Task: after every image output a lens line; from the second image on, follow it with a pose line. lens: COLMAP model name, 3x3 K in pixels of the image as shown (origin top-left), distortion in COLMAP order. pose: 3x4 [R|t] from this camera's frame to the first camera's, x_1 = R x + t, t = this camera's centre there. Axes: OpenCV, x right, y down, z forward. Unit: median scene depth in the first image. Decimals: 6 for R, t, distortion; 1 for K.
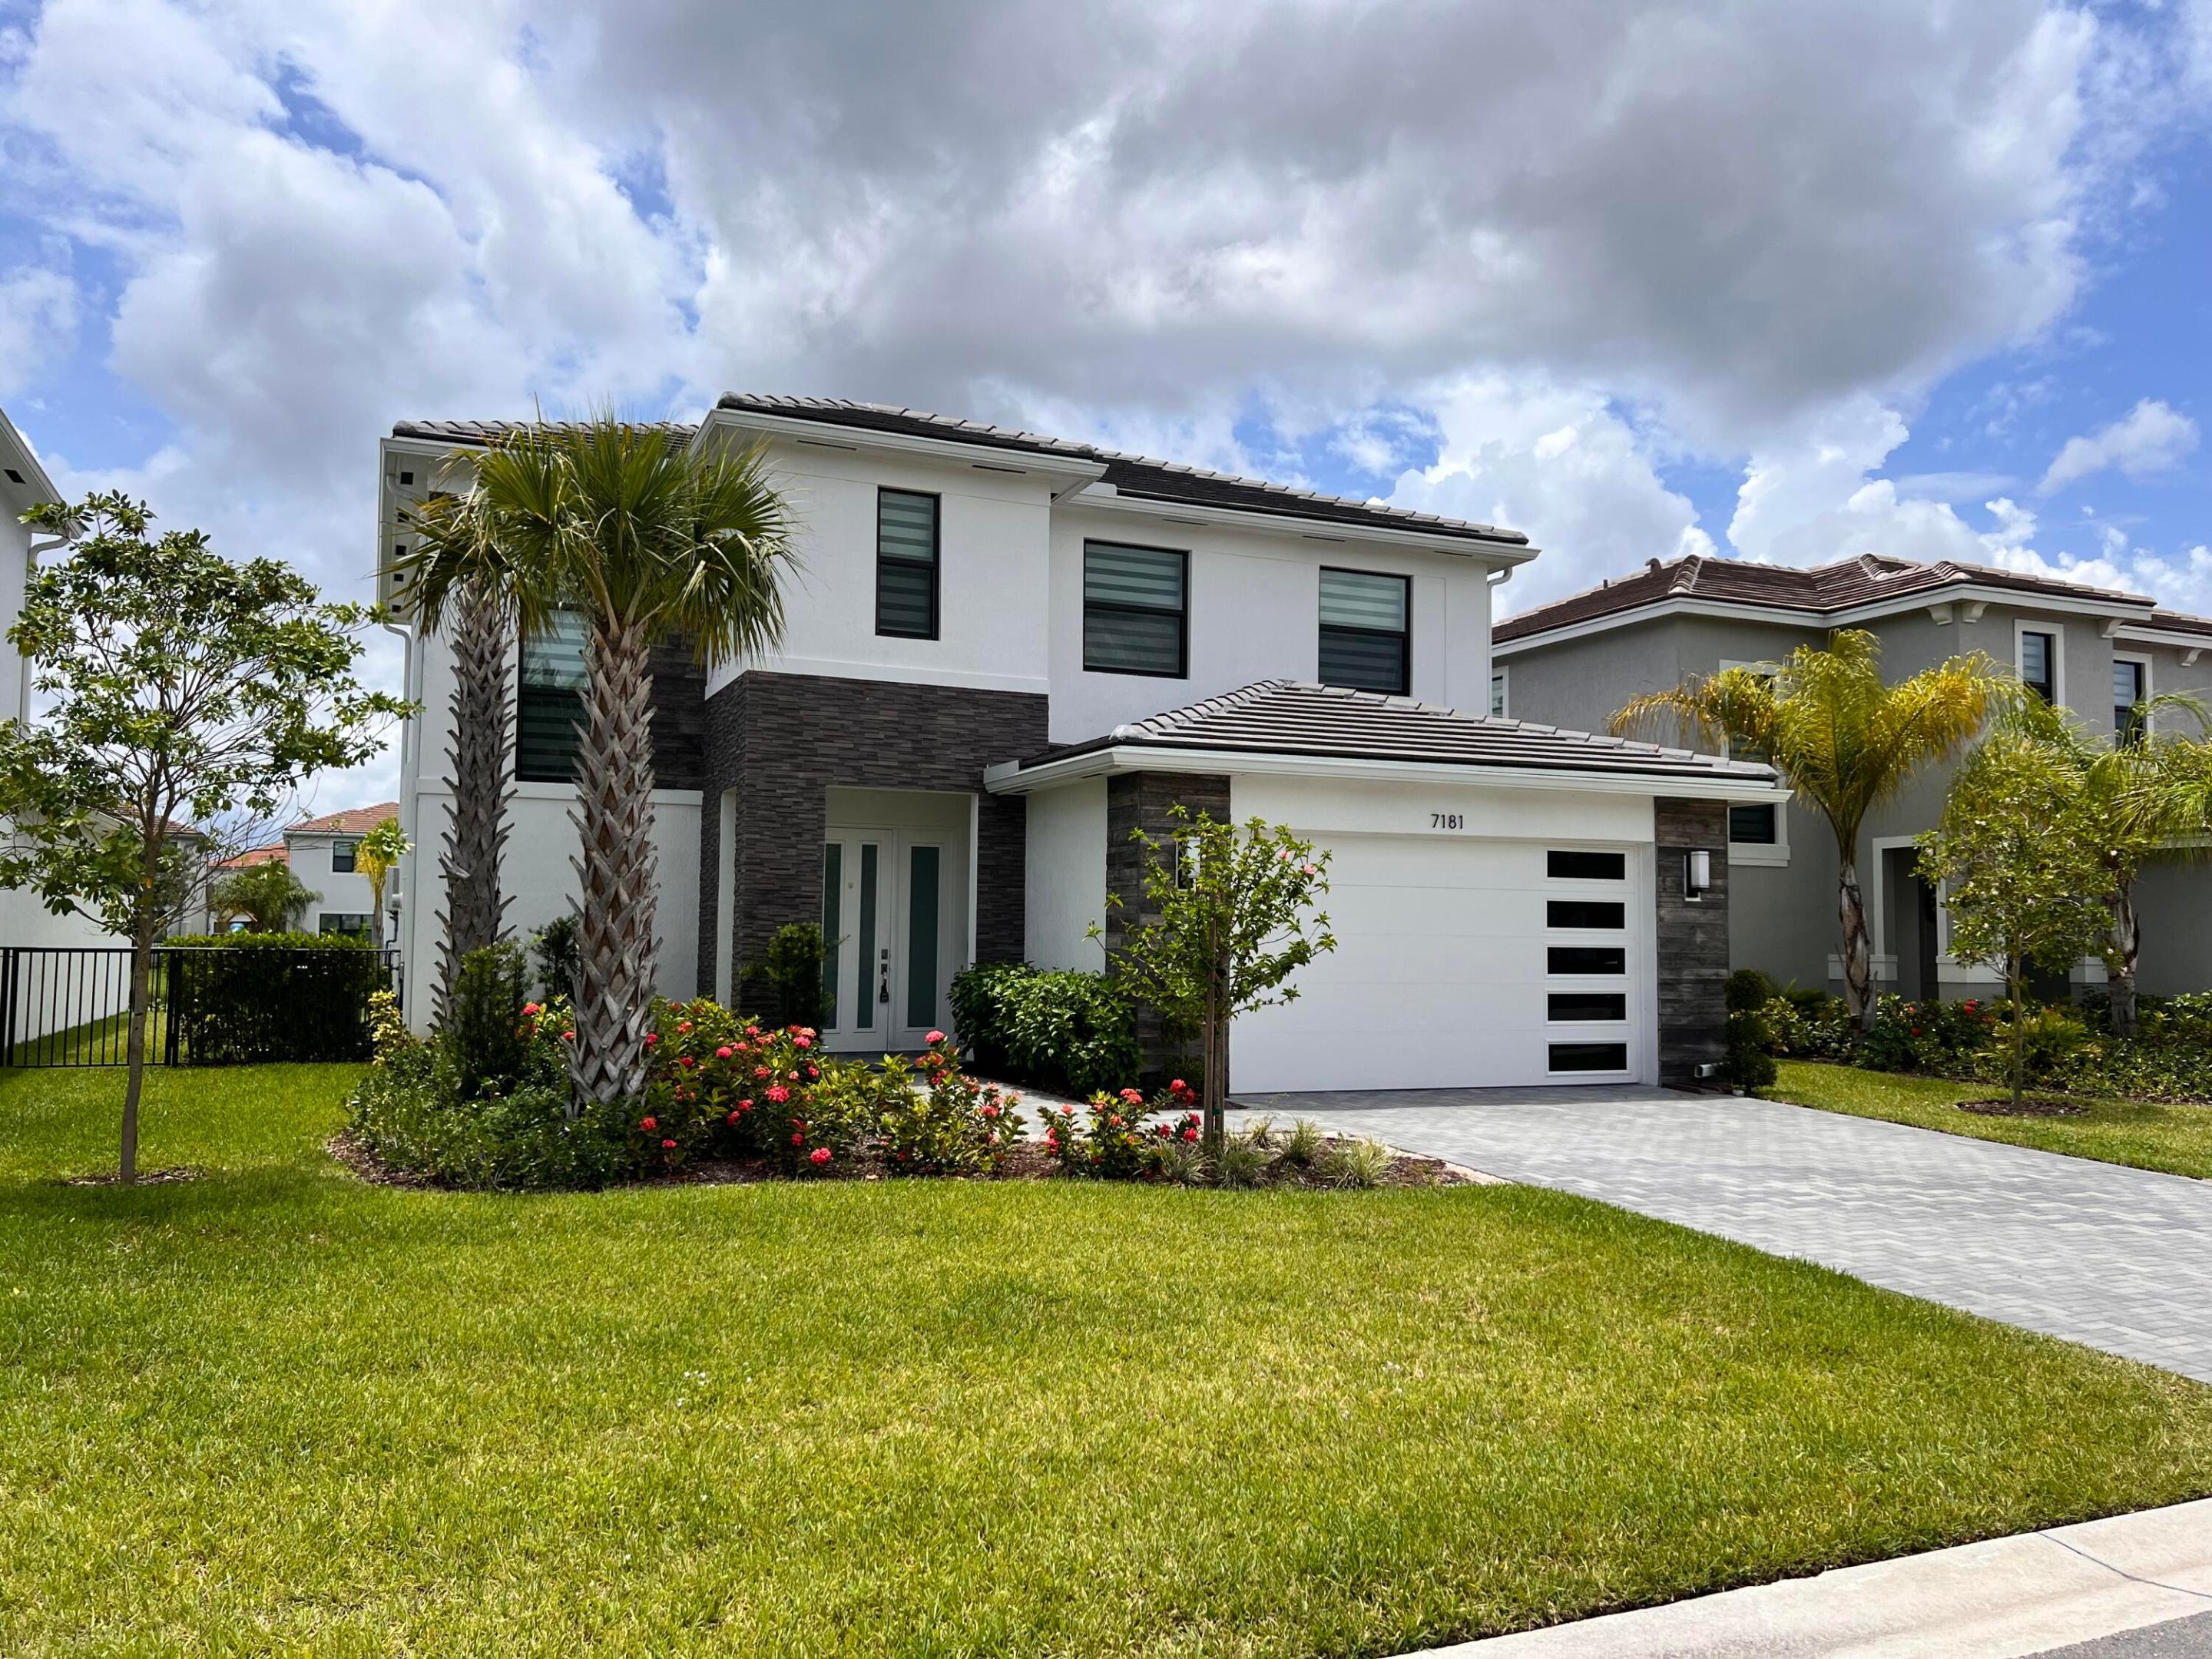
lens RADIAL K [[1661.0, 0, 1105.2], [0, 1661.0, 826.9], [0, 0, 1]] dist [0.001074, -0.000820]
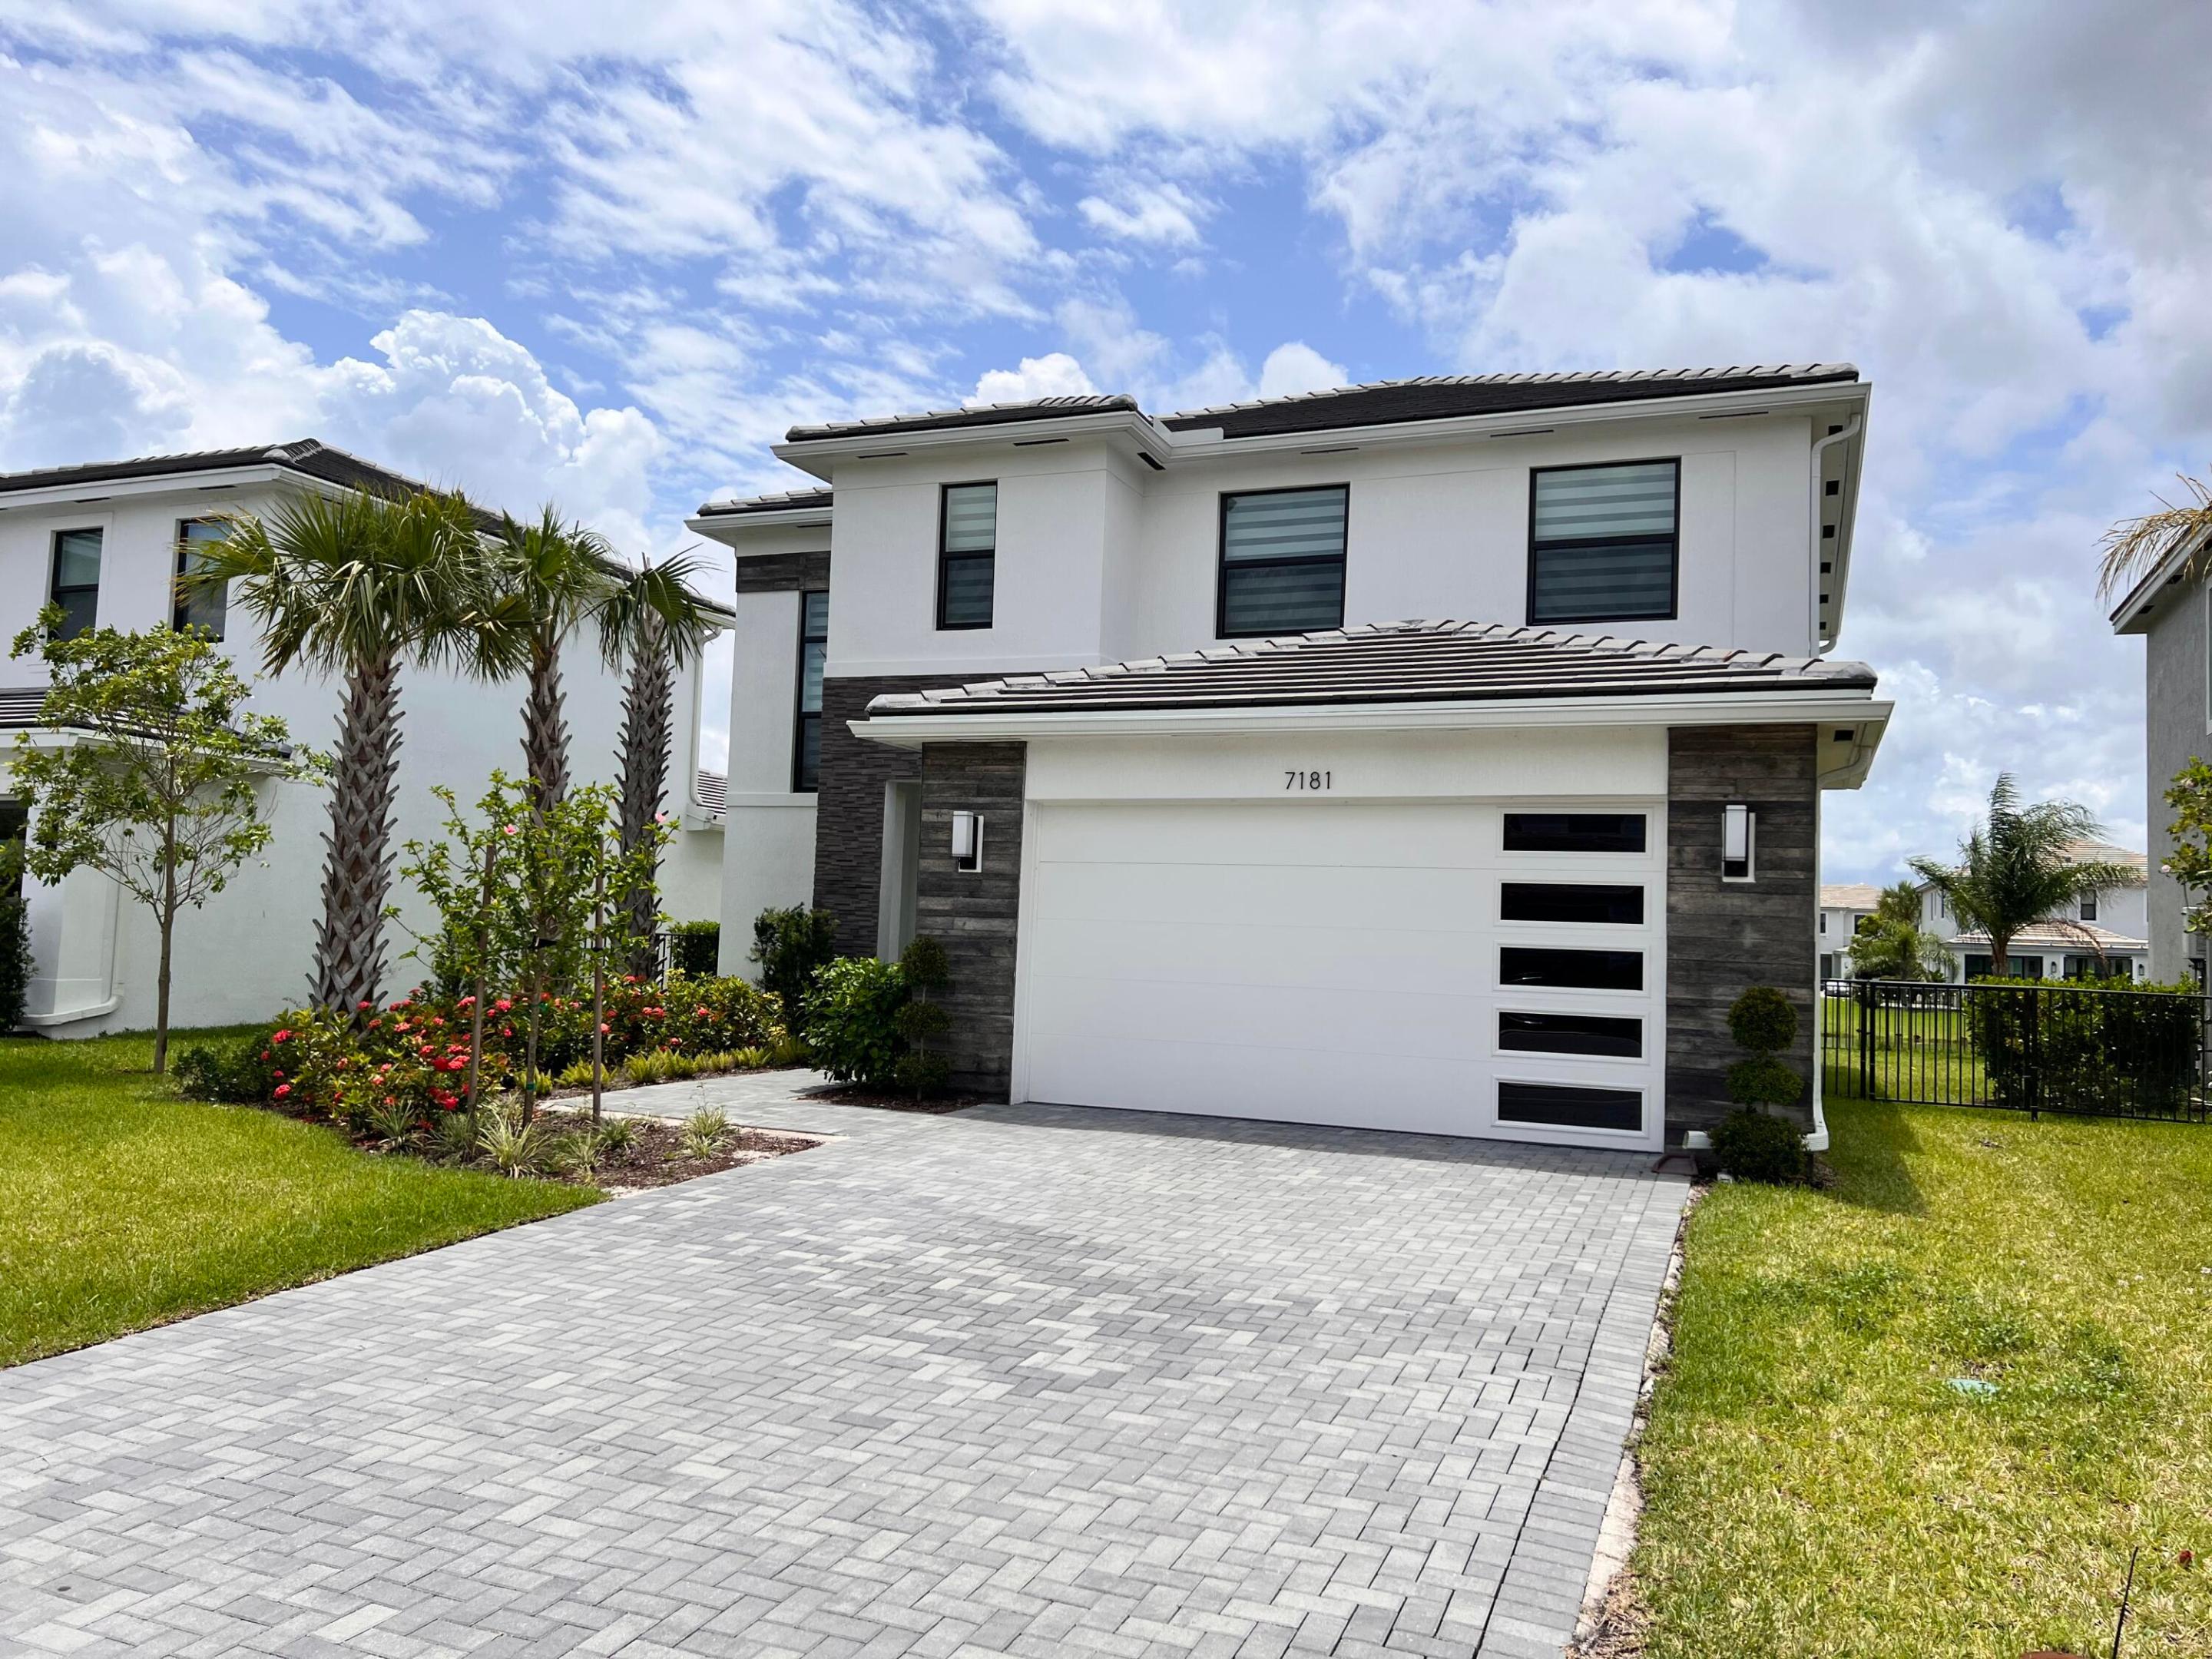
lens RADIAL K [[1661.0, 0, 1103.5], [0, 1661.0, 834.5], [0, 0, 1]] dist [0.001074, -0.000820]
pose [[0.683008, -0.033385, -0.729647, 0.665435], [0.021811, 0.999442, -0.025313, 0.037333], [0.730085, 0.001374, 0.683355, 0.375231]]
